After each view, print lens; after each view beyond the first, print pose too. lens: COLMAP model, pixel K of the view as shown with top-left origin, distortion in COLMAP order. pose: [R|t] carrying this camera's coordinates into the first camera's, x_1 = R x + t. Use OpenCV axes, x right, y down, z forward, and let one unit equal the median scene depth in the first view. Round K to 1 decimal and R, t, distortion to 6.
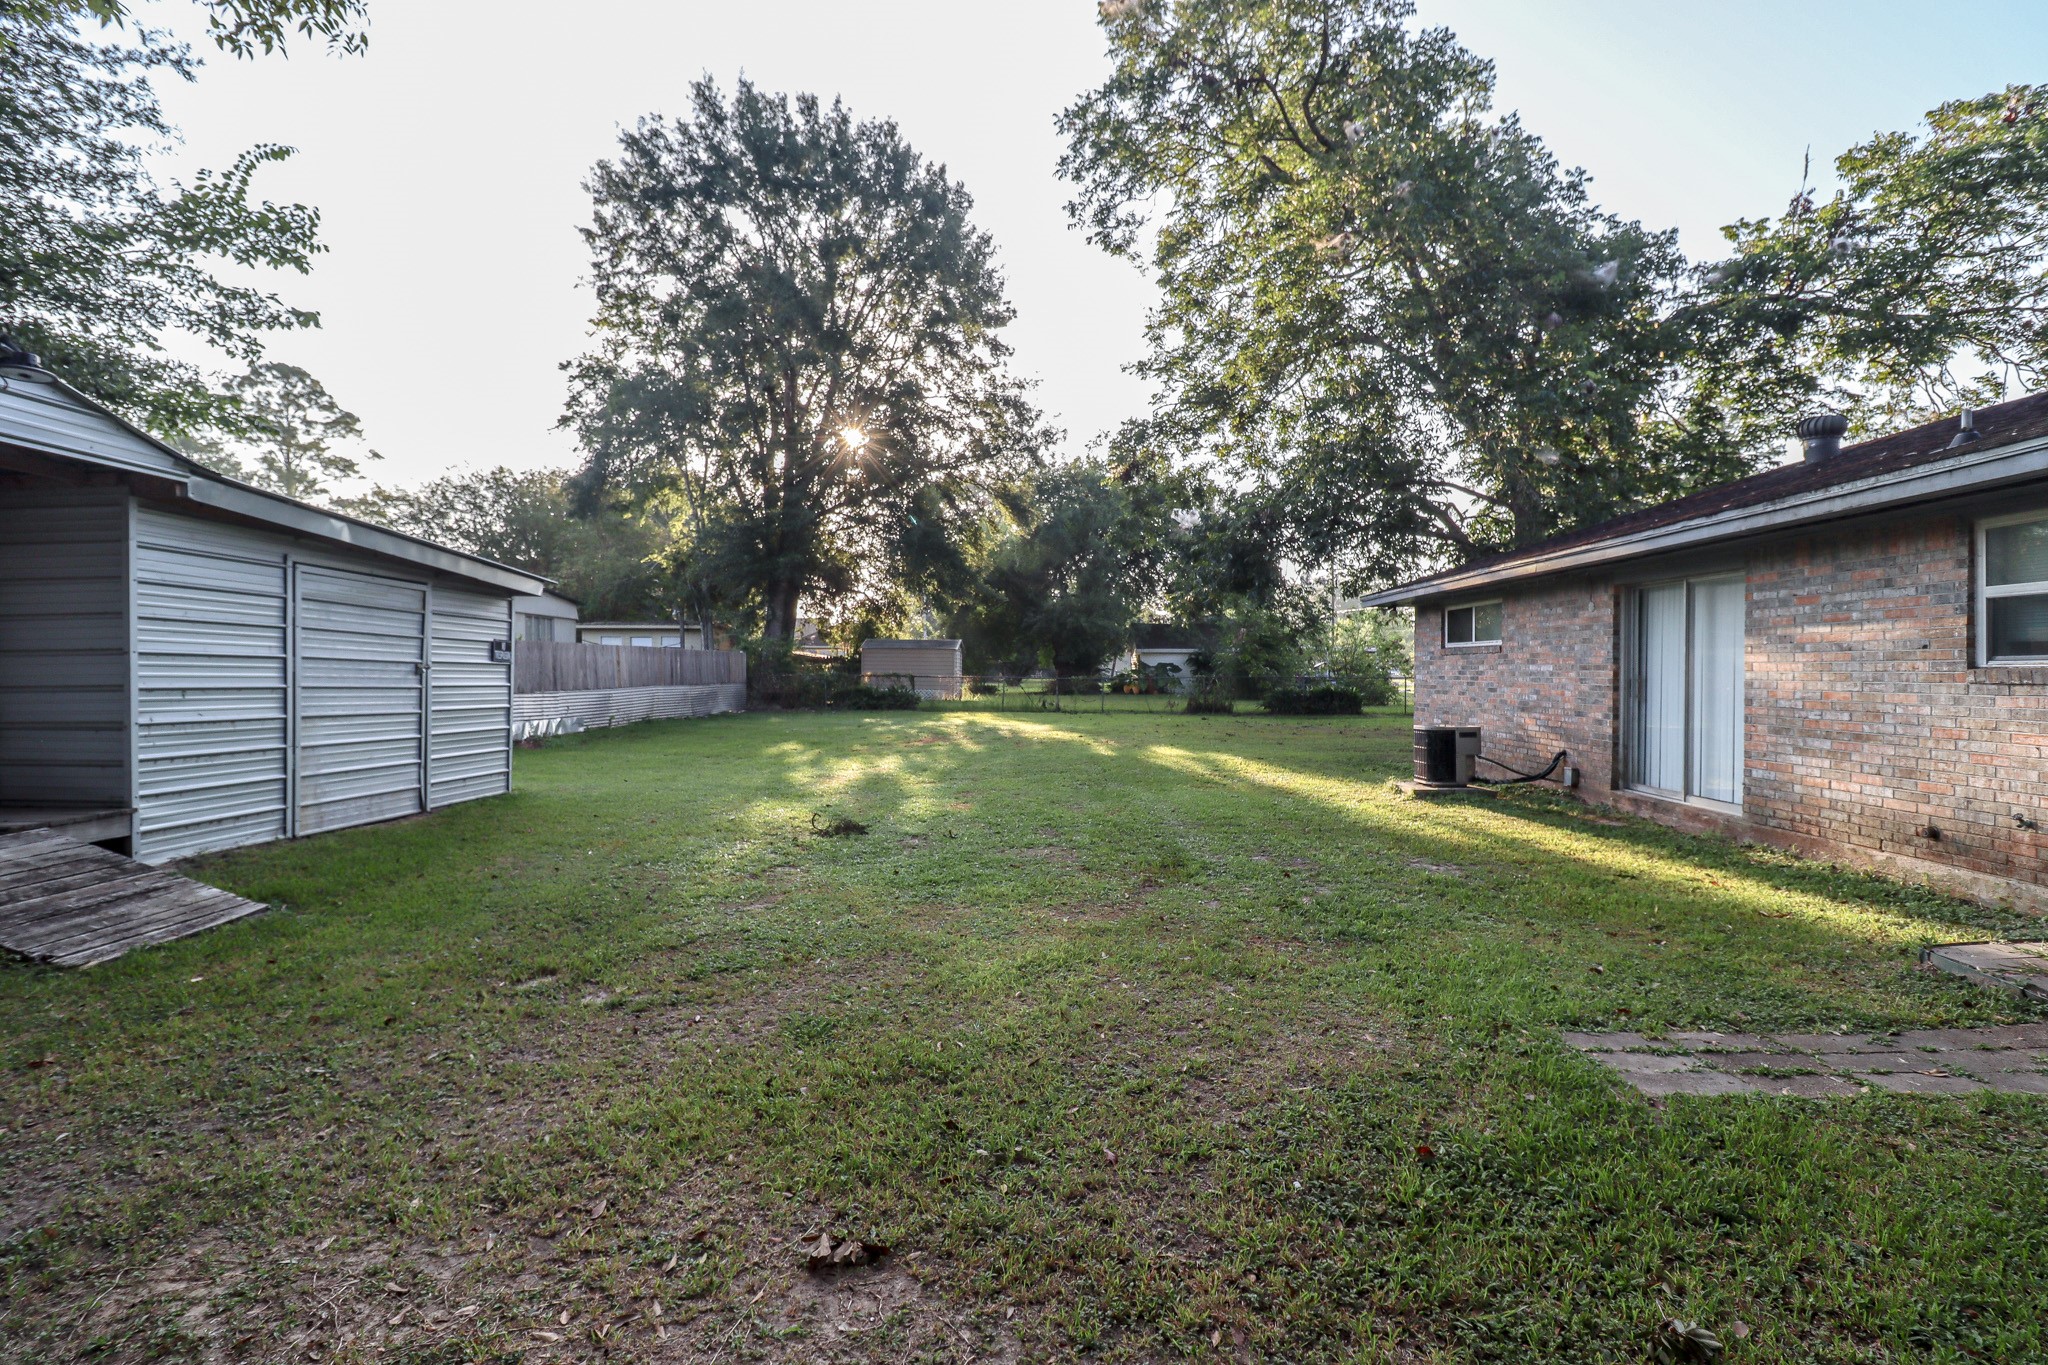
lens RADIAL K [[954.9, 0, 1019.1], [0, 954.9, 675.6], [0, 0, 1]] dist [-0.002039, -0.013127]
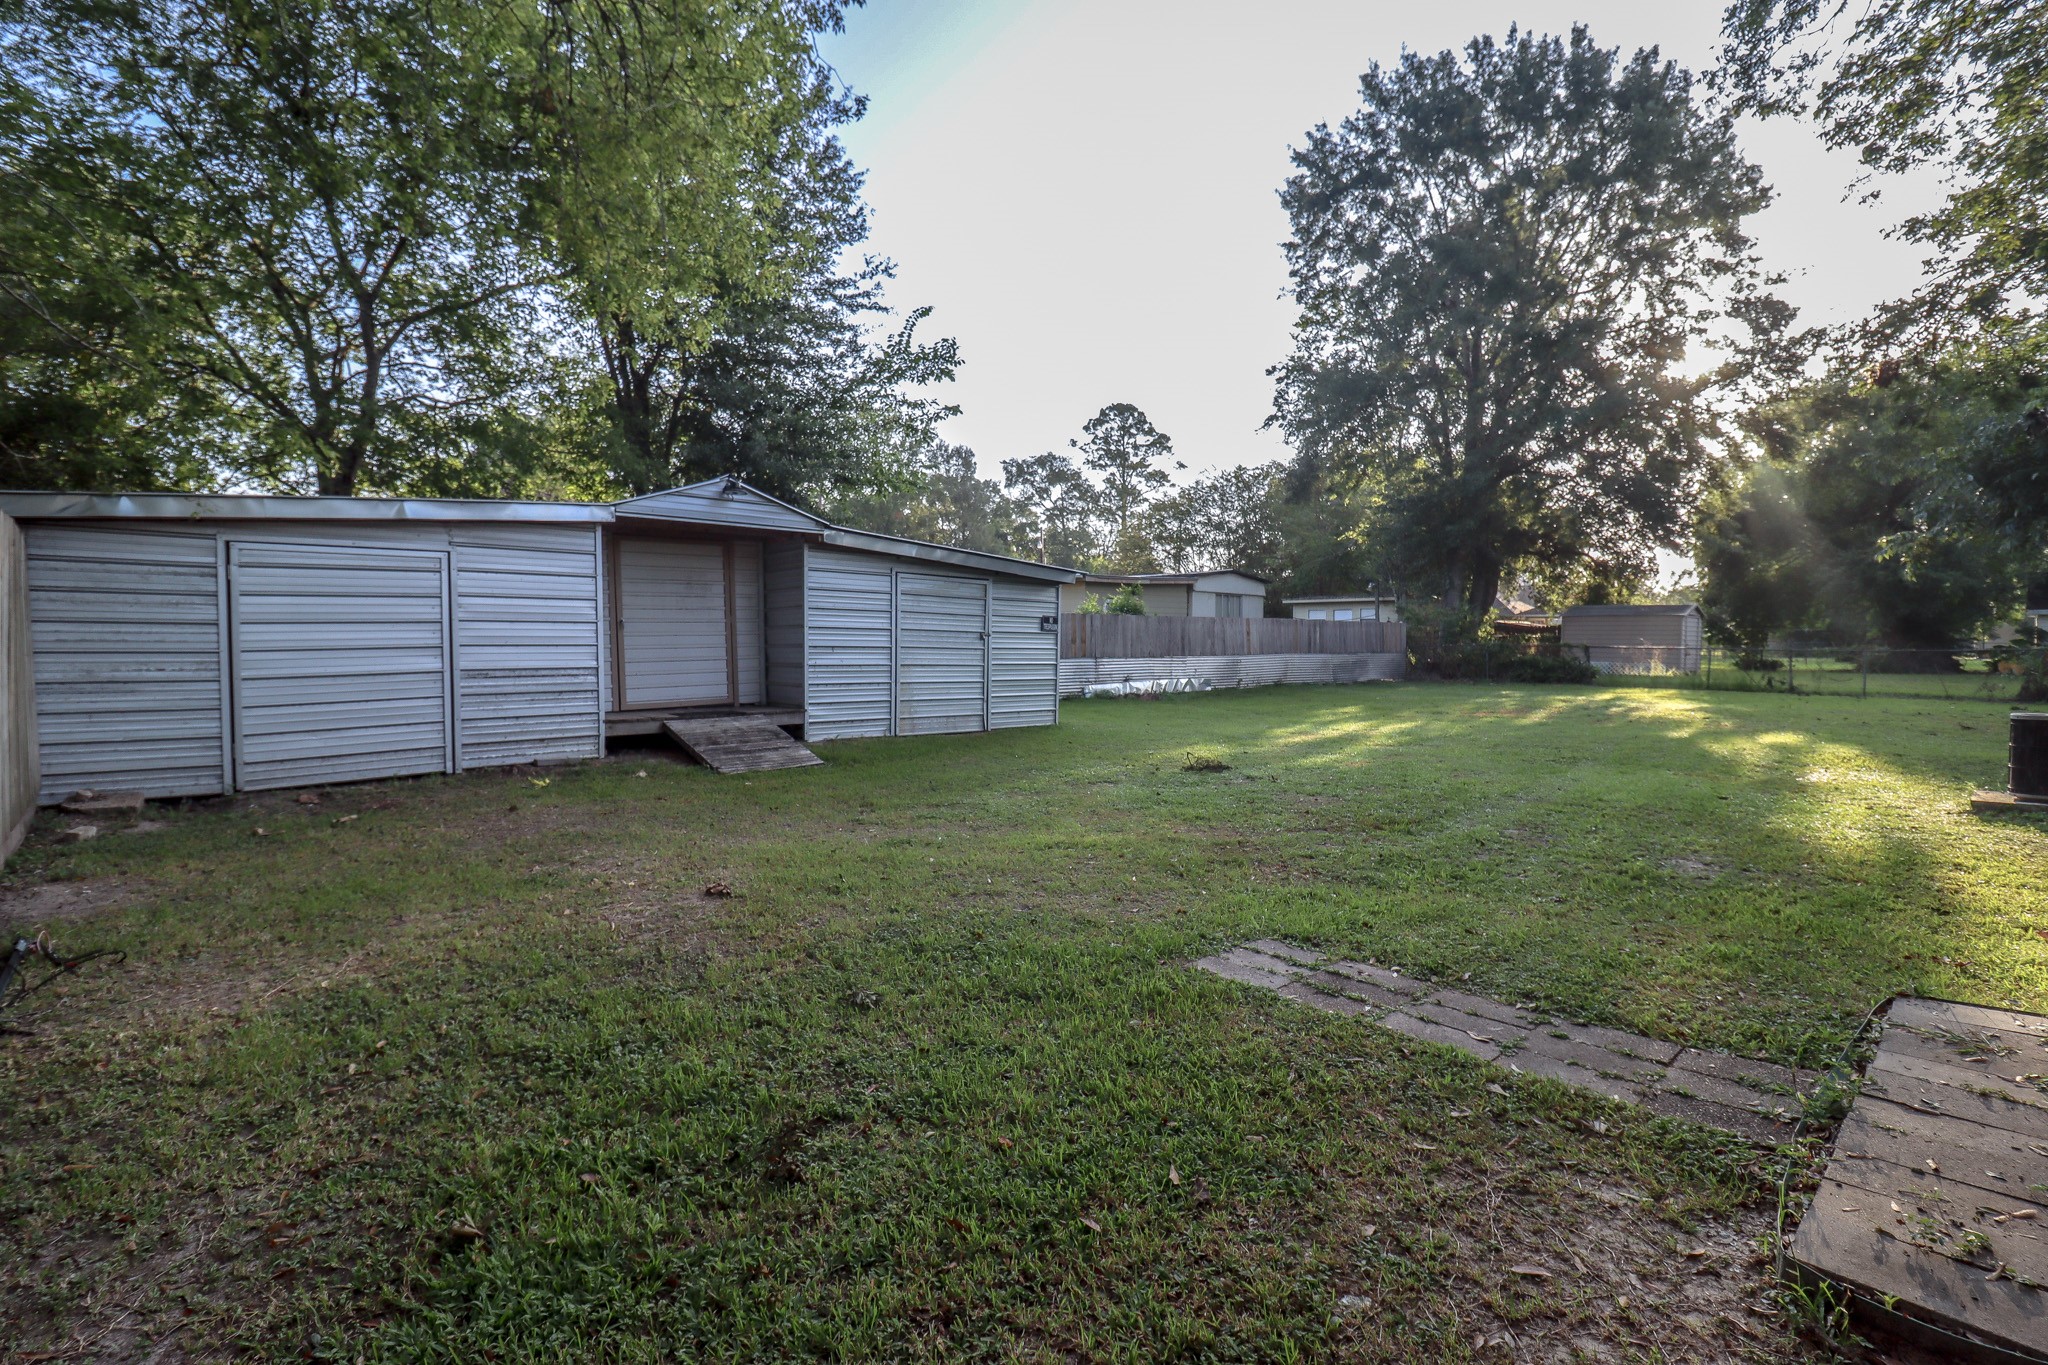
lens RADIAL K [[954.9, 0, 1019.1], [0, 954.9, 675.6], [0, 0, 1]] dist [-0.002039, -0.013127]
pose [[0.688983, 0.025176, -0.724340, 0.172355], [-0.004317, 0.999521, 0.030634, 0.003002], [0.724765, -0.017979, 0.688762, -0.001800]]
